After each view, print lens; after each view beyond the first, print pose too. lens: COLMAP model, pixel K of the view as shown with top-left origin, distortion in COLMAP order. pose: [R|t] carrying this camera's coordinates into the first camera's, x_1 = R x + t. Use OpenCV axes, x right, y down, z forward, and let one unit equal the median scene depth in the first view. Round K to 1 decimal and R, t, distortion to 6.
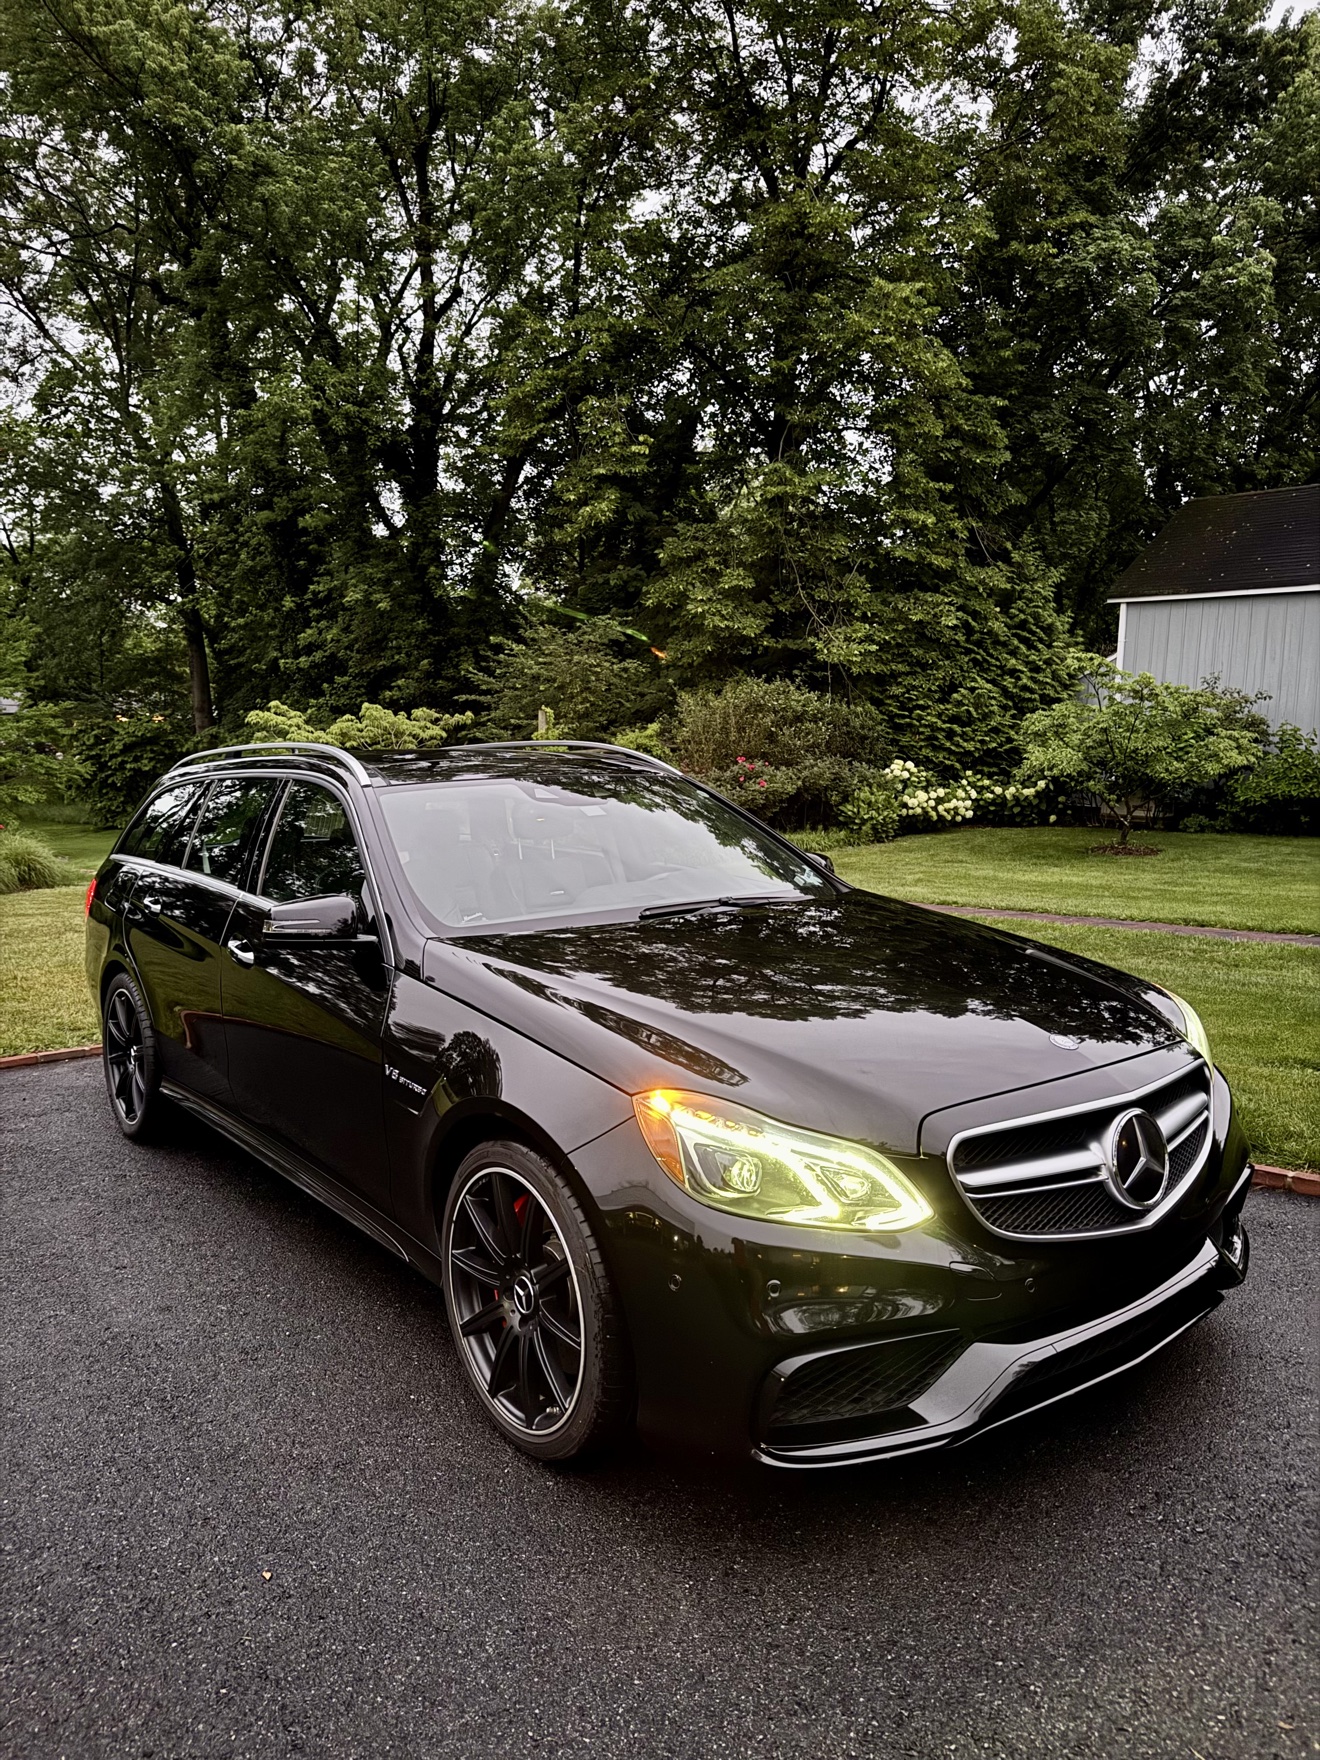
lens RADIAL K [[1295.7, 0, 660.0], [0, 1295.7, 880.0], [0, 0, 1]] dist [-0.000633, -0.003487]
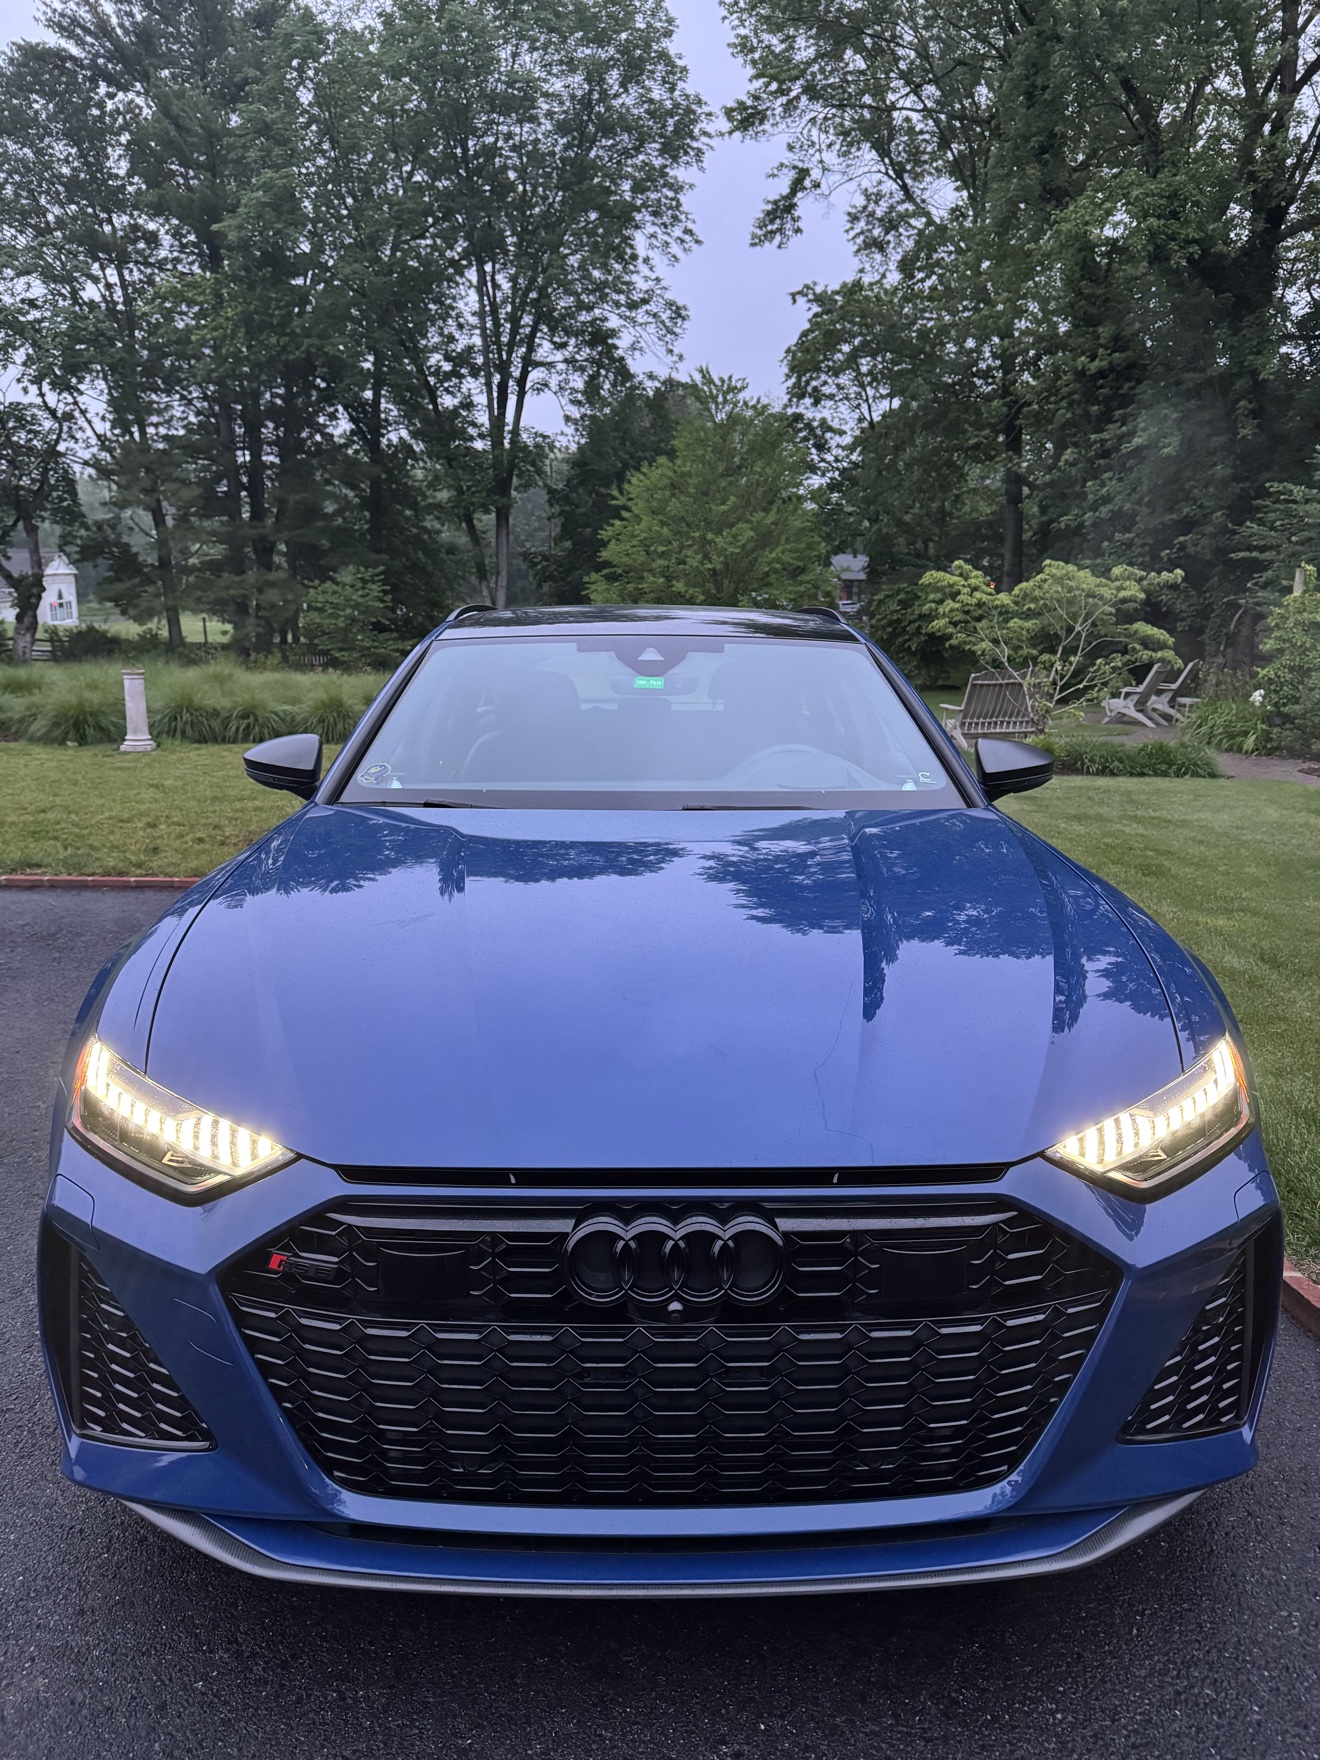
lens RADIAL K [[1294.2, 0, 657.1], [0, 1294.2, 889.0], [0, 0, 1]] dist [-0.004309, 0.001920]
pose [[0.788051, 0.138822, -0.599753, 0.085727], [-0.073329, 0.988474, 0.132446, -0.006393], [0.611227, -0.060394, 0.789148, 0.069519]]
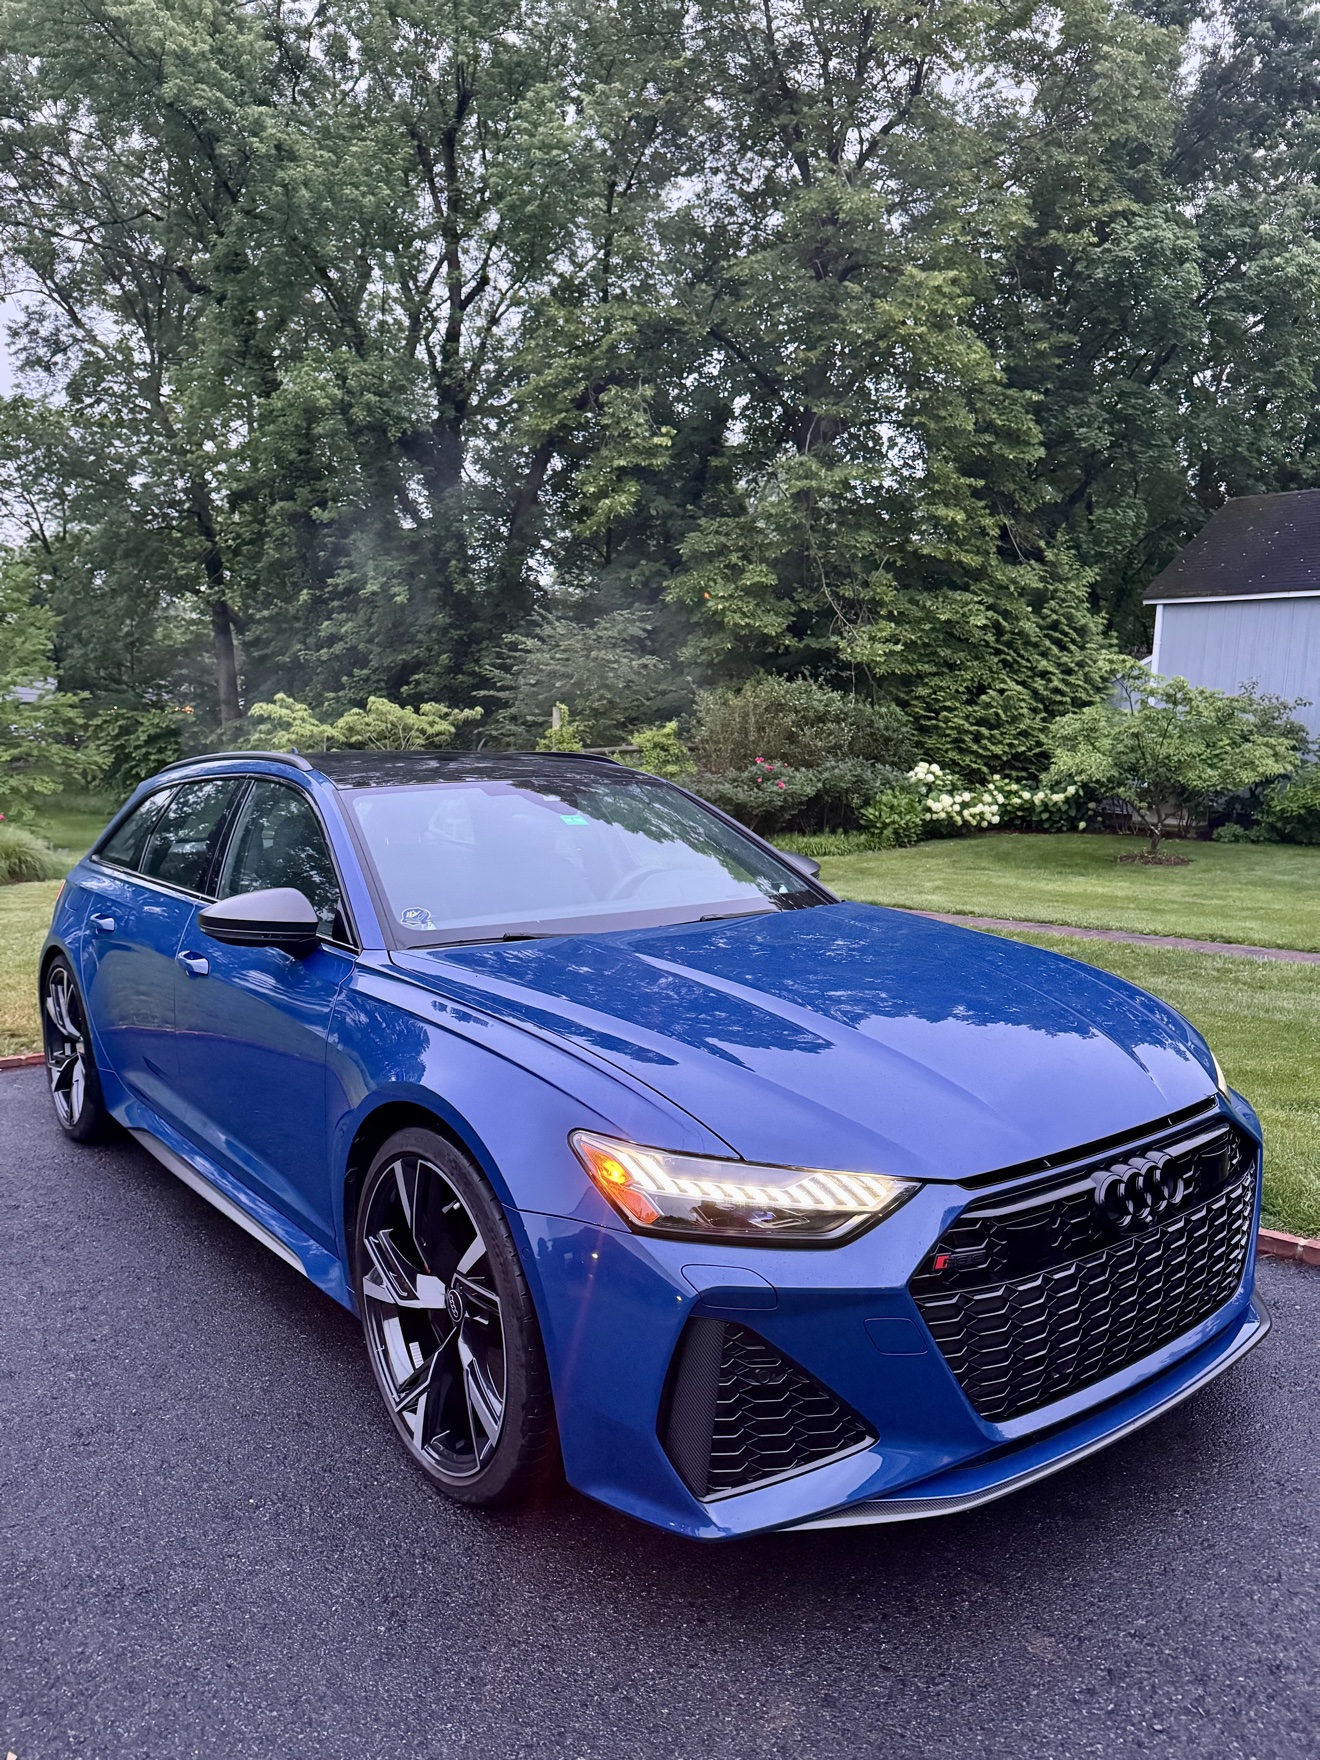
lens RADIAL K [[1294.2, 0, 657.1], [0, 1294.2, 889.0], [0, 0, 1]] dist [-0.004309, 0.001920]
pose [[0.999468, 0.017456, -0.027537, 0.011458], [-0.017218, 0.999813, 0.008861, -0.002573], [0.027687, -0.008382, 0.999581, 0.018329]]
